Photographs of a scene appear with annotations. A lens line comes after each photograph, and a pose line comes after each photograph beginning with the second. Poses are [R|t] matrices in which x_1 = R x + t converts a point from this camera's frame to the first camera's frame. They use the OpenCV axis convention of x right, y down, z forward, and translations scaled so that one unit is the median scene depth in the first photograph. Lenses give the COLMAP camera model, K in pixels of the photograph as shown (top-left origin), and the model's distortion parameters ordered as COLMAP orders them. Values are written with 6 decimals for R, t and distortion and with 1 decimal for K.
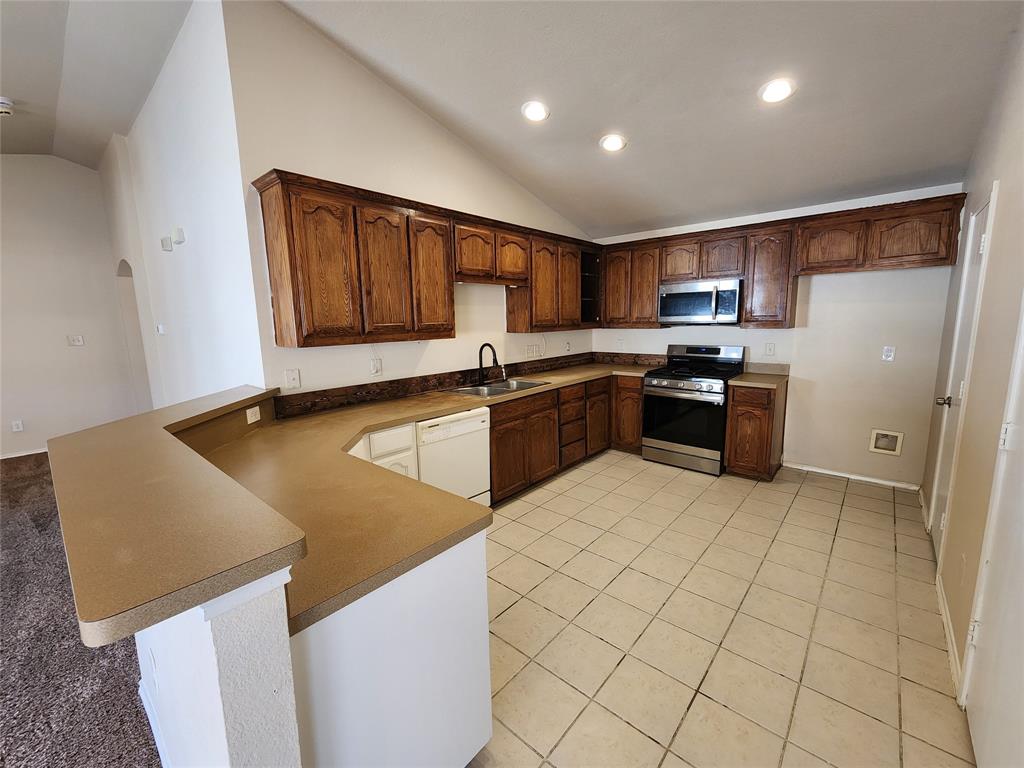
lens RADIAL K [[423.4, 0, 512.3], [0, 423.4, 380.6], [0, 0, 1]] dist [-0.002130, 0.000413]
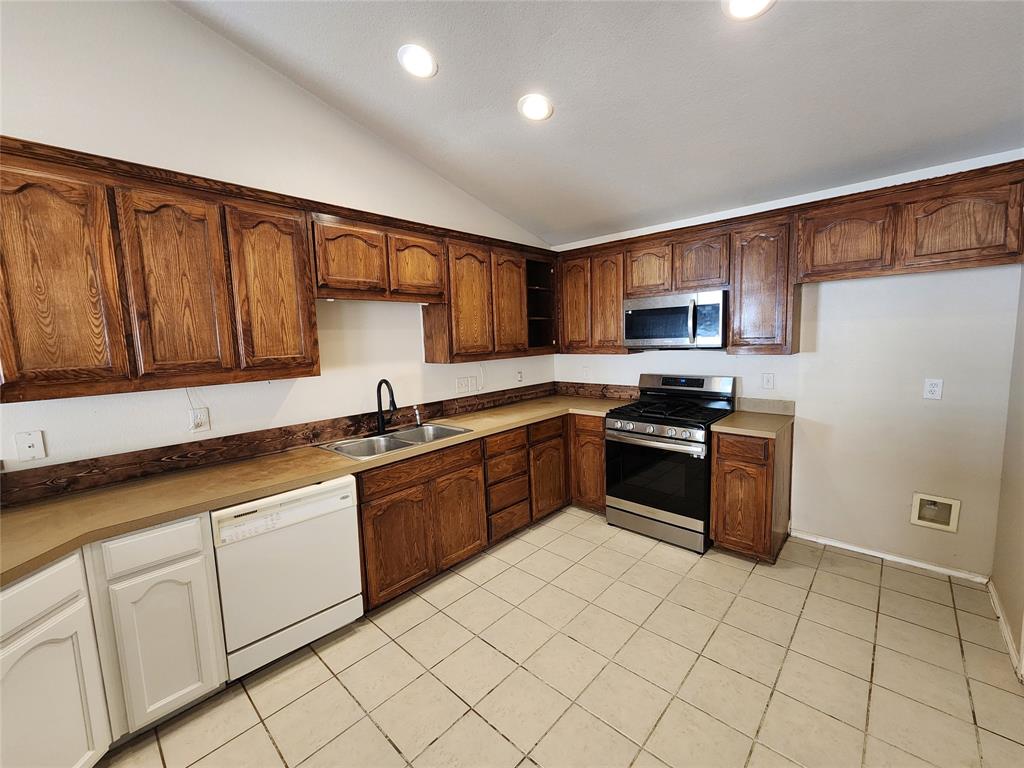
lens RADIAL K [[423.4, 0, 512.3], [0, 423.4, 381.2], [0, 0, 1]] dist [-0.002130, 0.000413]
pose [[0.999653, -0.010798, -0.024031, 0.188654], [0.009794, 0.999090, -0.041516, -0.052124], [0.024457, 0.041266, 0.998849, 0.258020]]
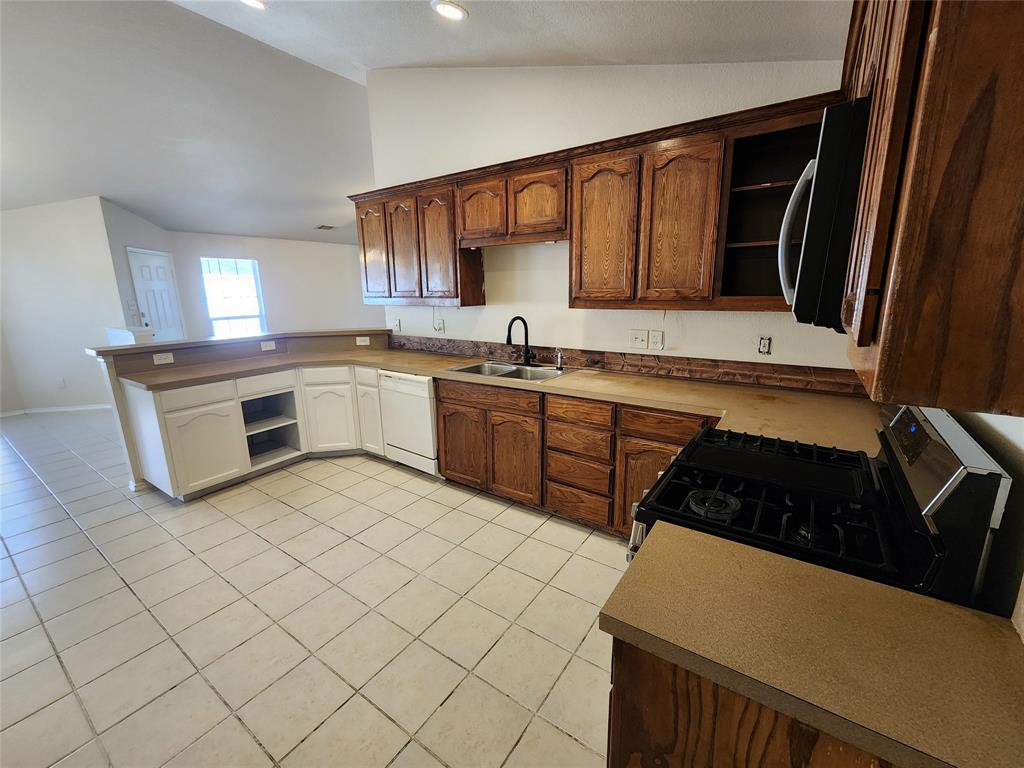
lens RADIAL K [[423.4, 0, 513.3], [0, 423.4, 379.4], [0, 0, 1]] dist [-0.002130, 0.000413]
pose [[0.117410, 0.229616, -0.966173, 0.789077], [-0.134906, 0.967572, 0.213555, -0.147437], [0.983878, 0.105269, 0.144579, 0.894298]]
